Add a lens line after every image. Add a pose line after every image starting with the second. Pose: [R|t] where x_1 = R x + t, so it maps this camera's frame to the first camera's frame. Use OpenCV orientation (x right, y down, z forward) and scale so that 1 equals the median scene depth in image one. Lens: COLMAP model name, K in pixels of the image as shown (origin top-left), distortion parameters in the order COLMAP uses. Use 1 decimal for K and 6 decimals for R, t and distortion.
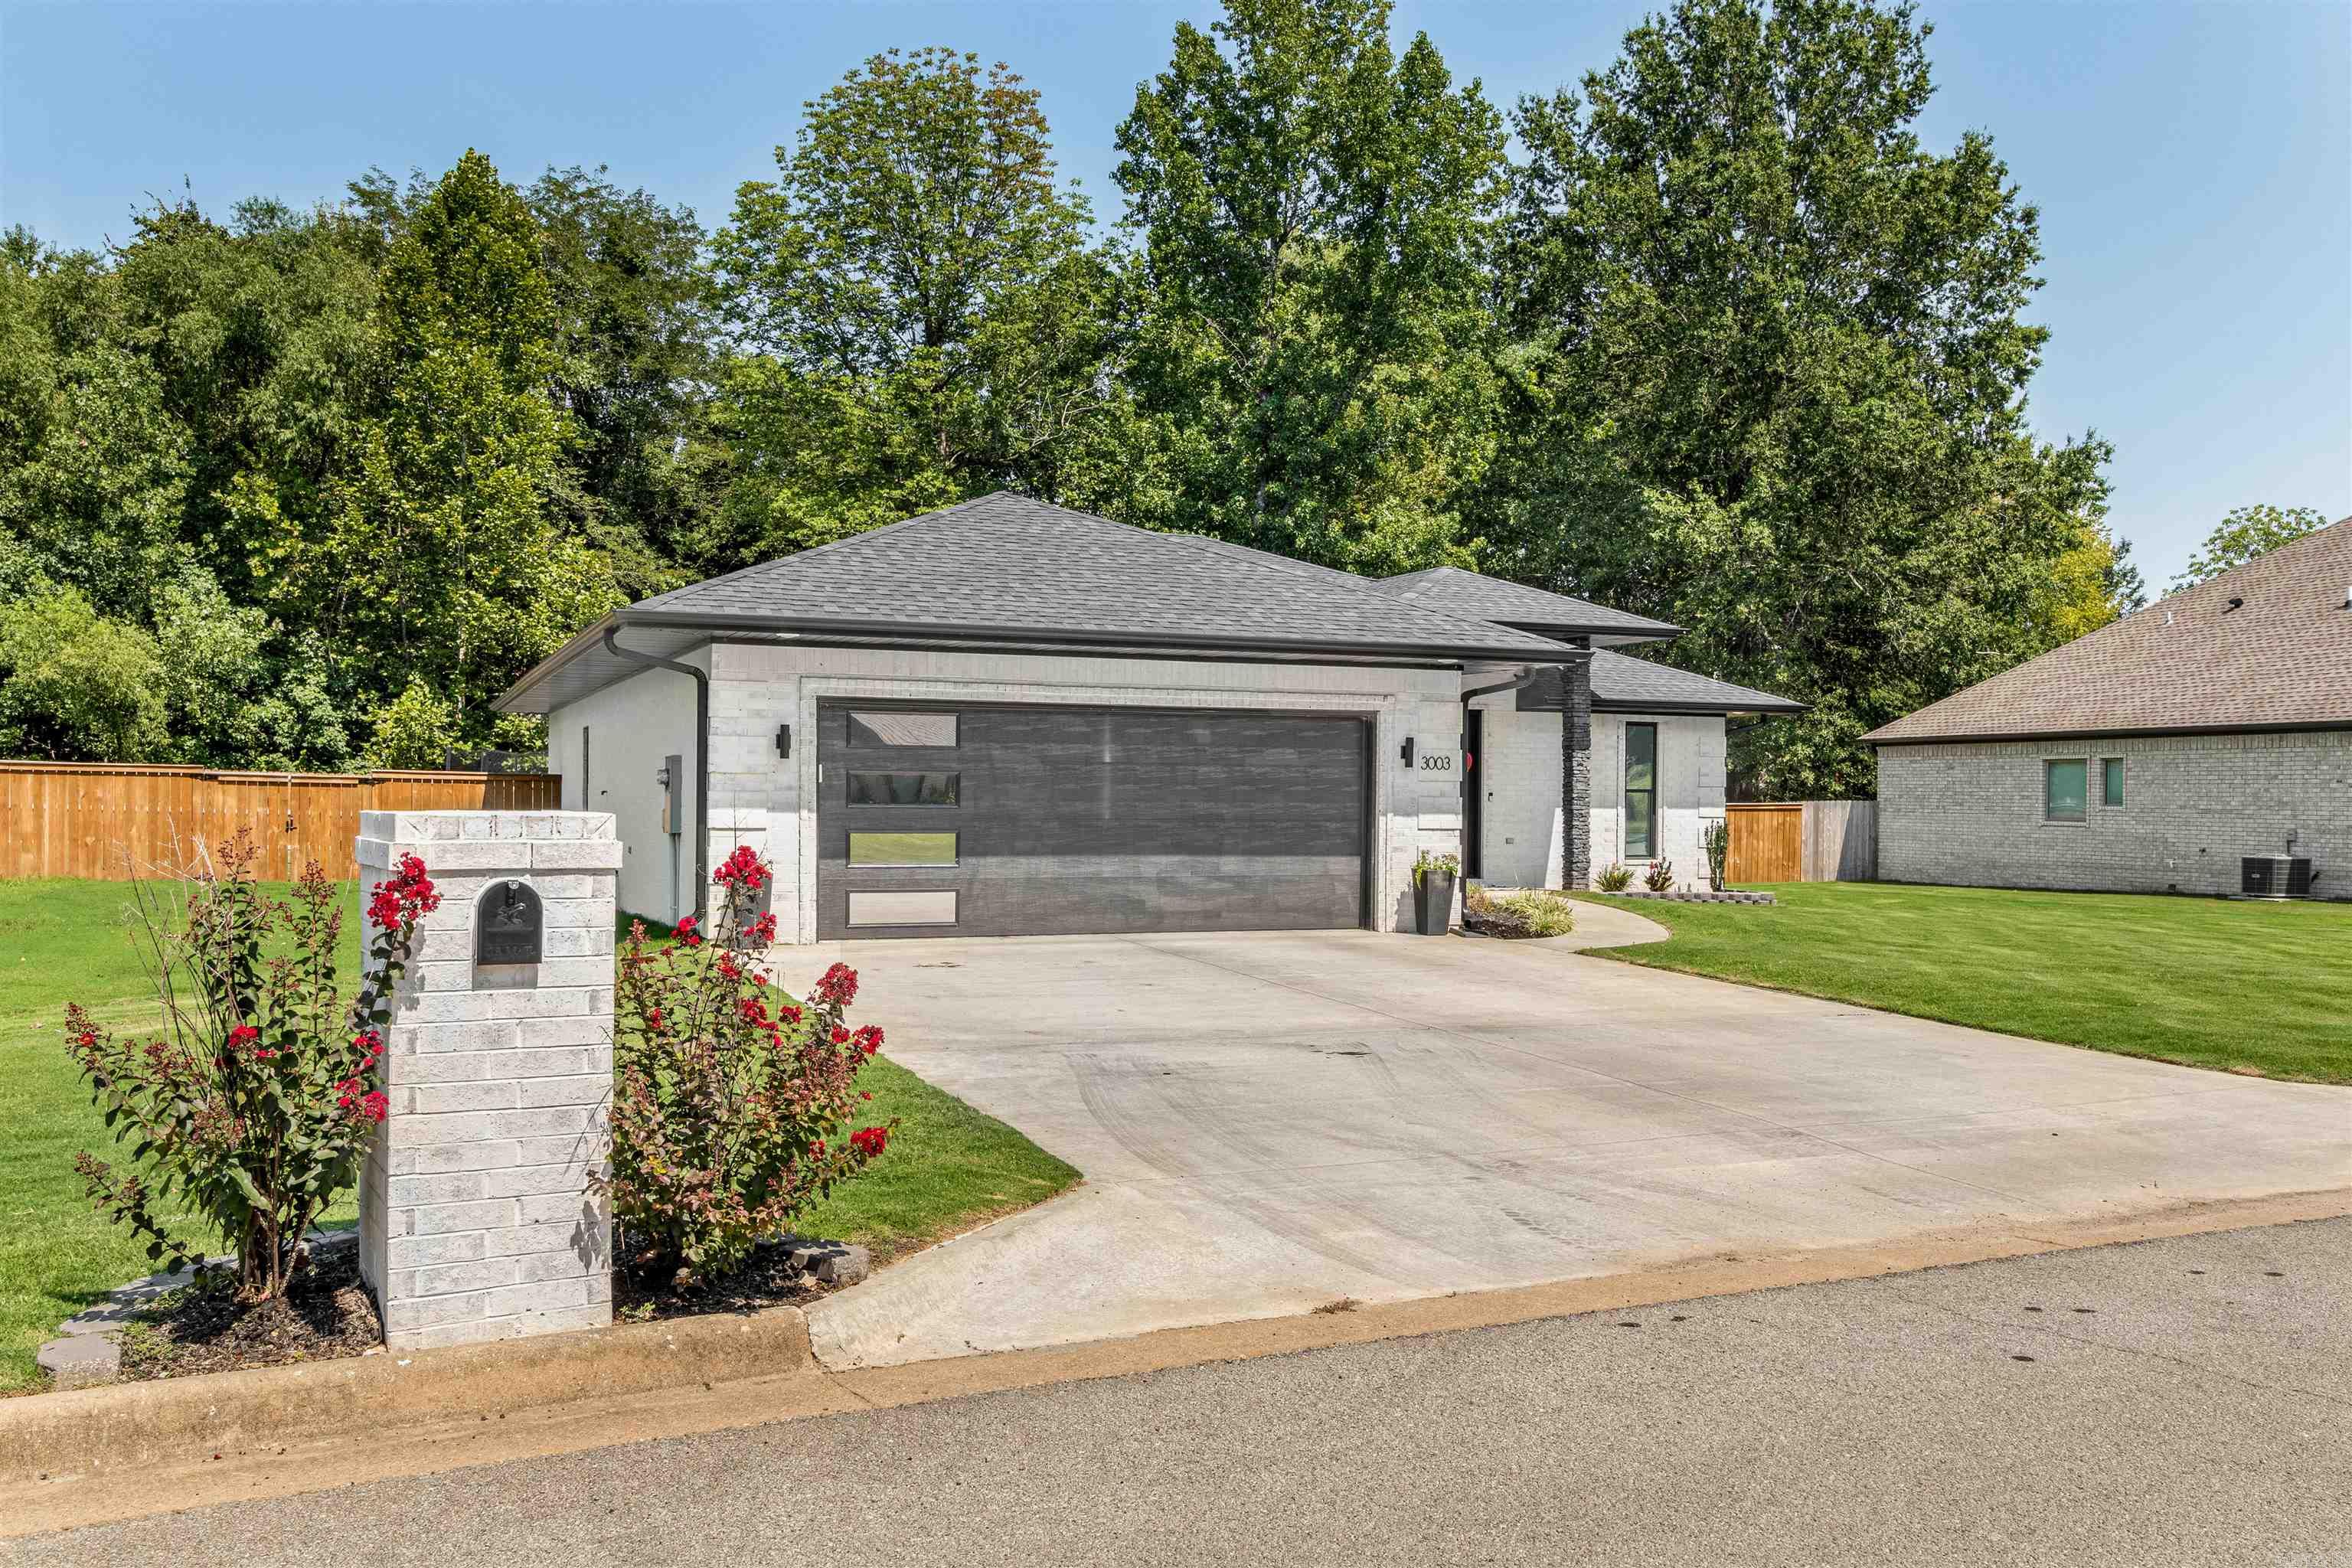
lens RADIAL K [[1850.5, 0, 1177.4], [0, 1850.5, 824.7], [0, 0, 1]] dist [0.001150, 0.000836]
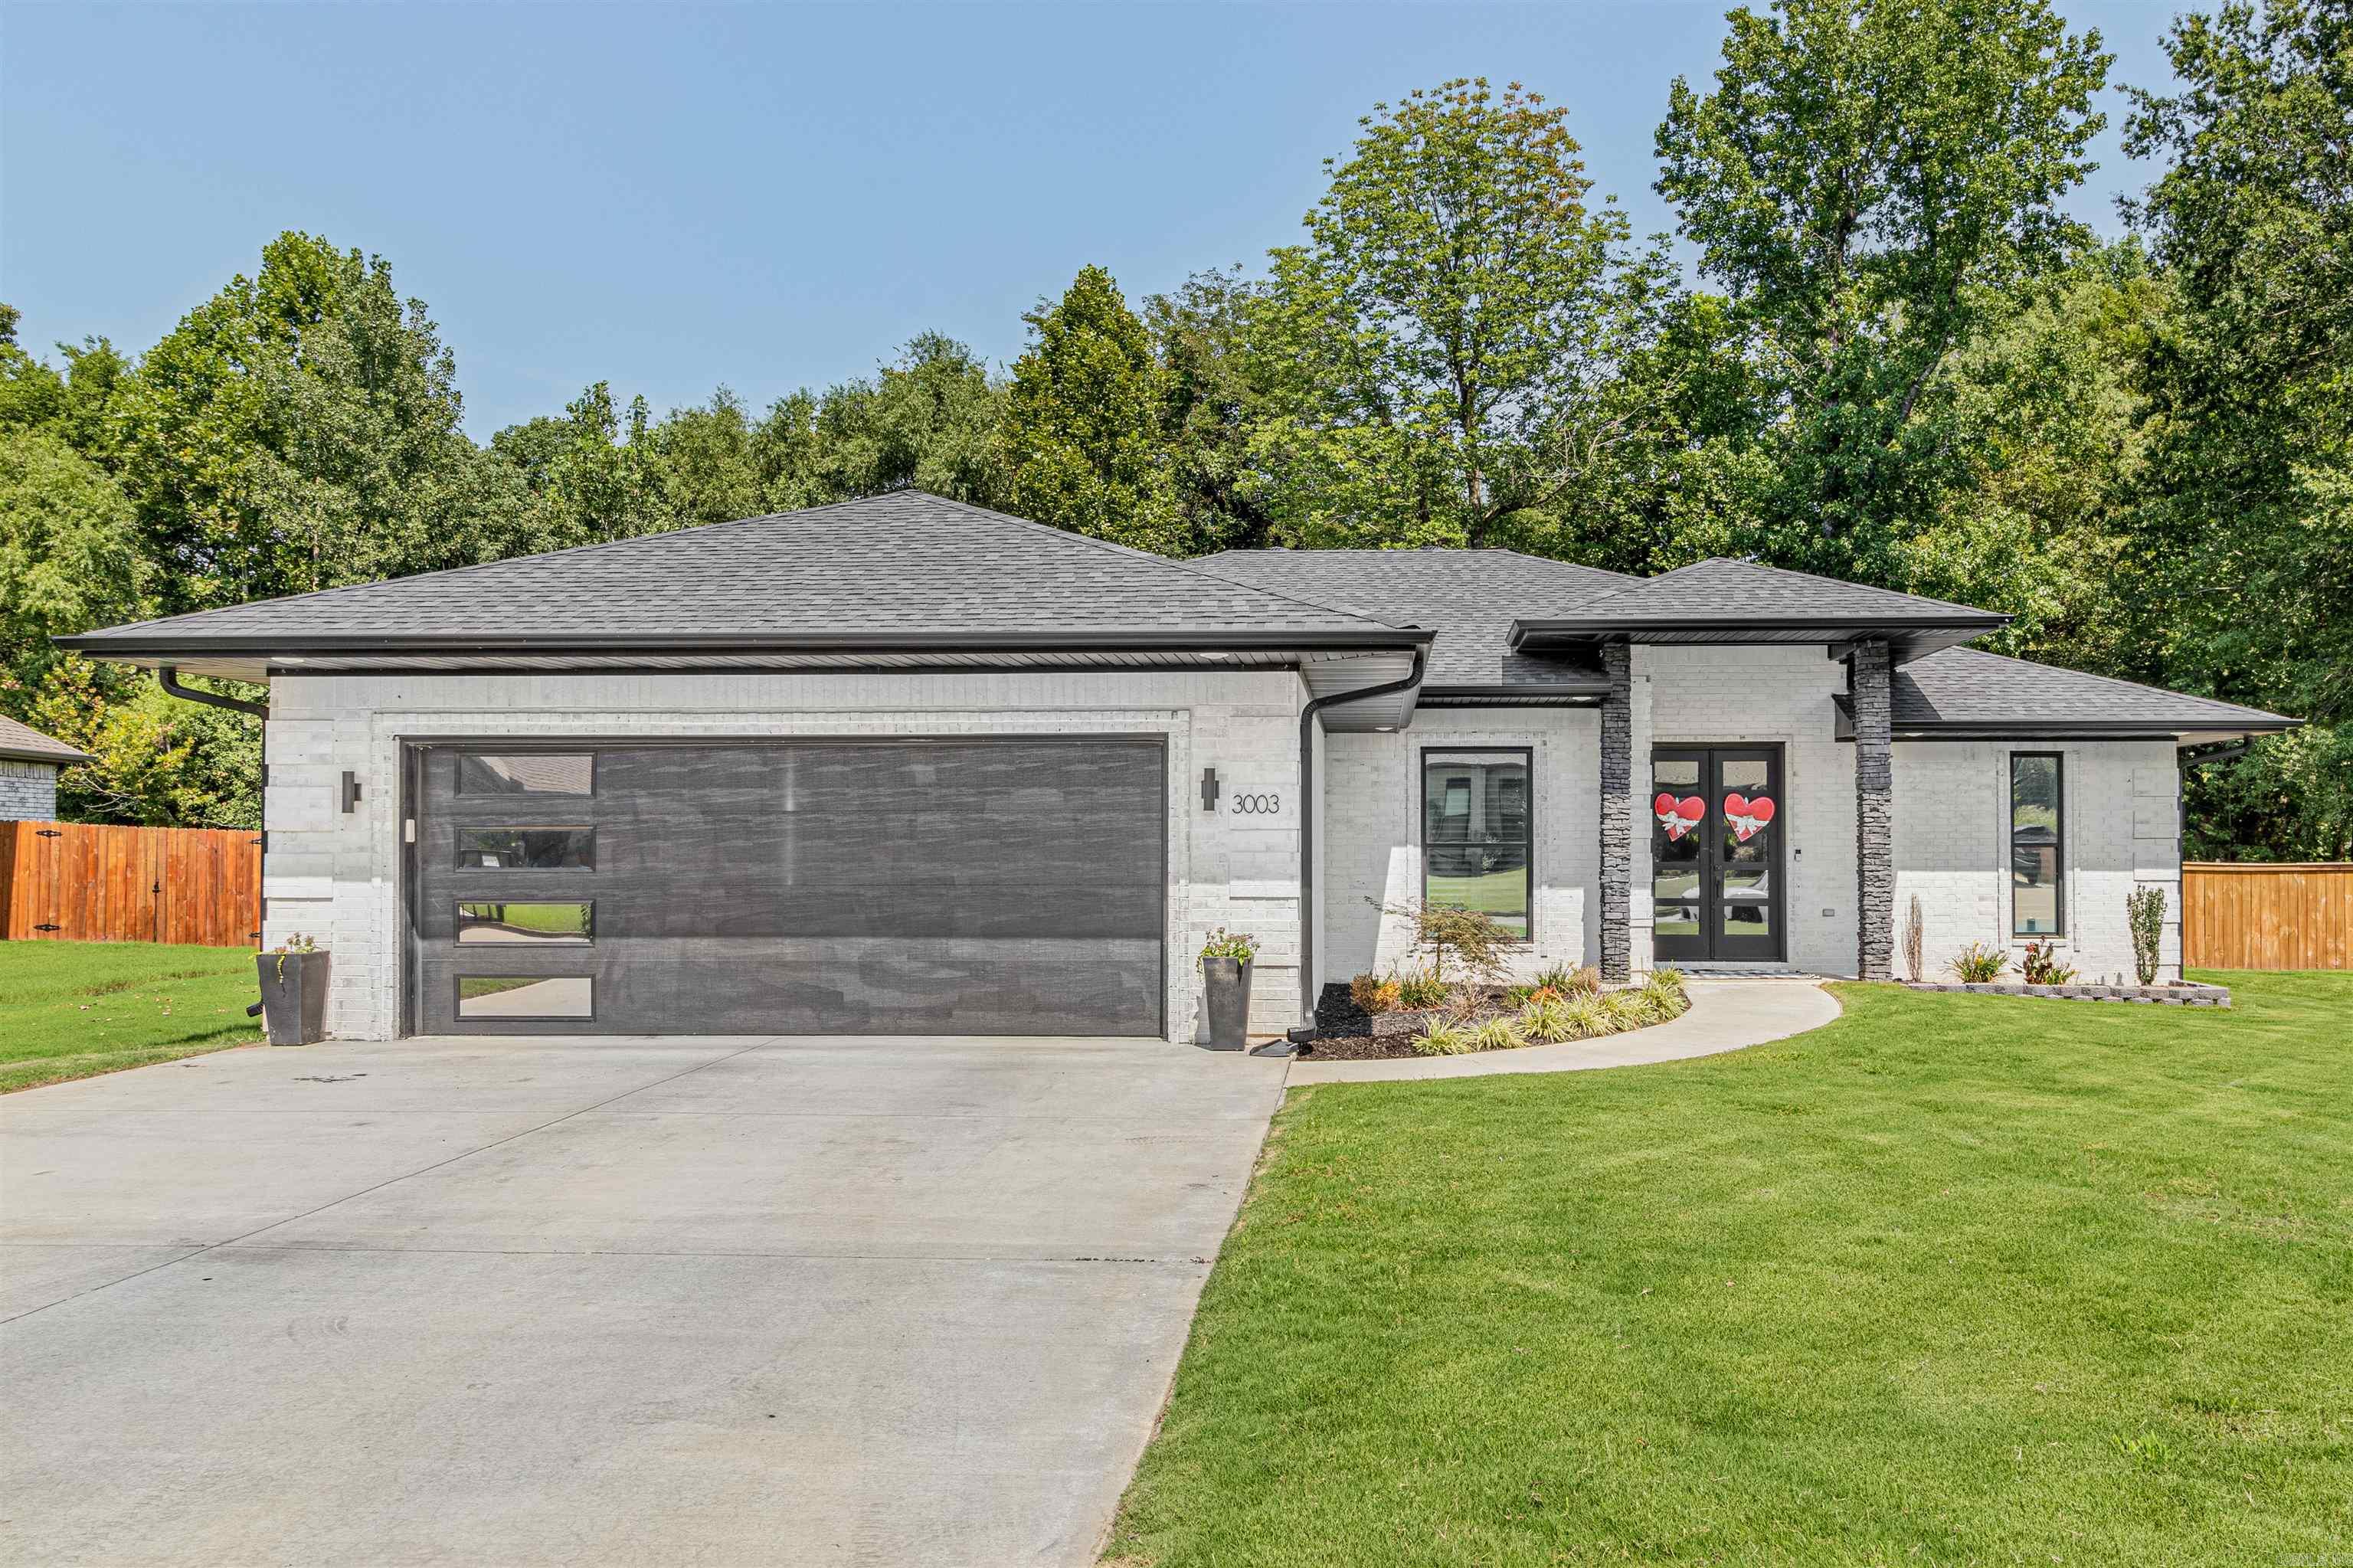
lens RADIAL K [[1745.3, 0, 1334.2], [0, 1745.3, 841.2], [0, 0, 1]] dist [-0.000038, 0.003517]
pose [[0.917719, -0.012896, -0.397020, 0.187713], [0.001306, 0.999565, -0.029448, 0.000092], [0.397227, 0.026507, 0.917337, 0.176961]]
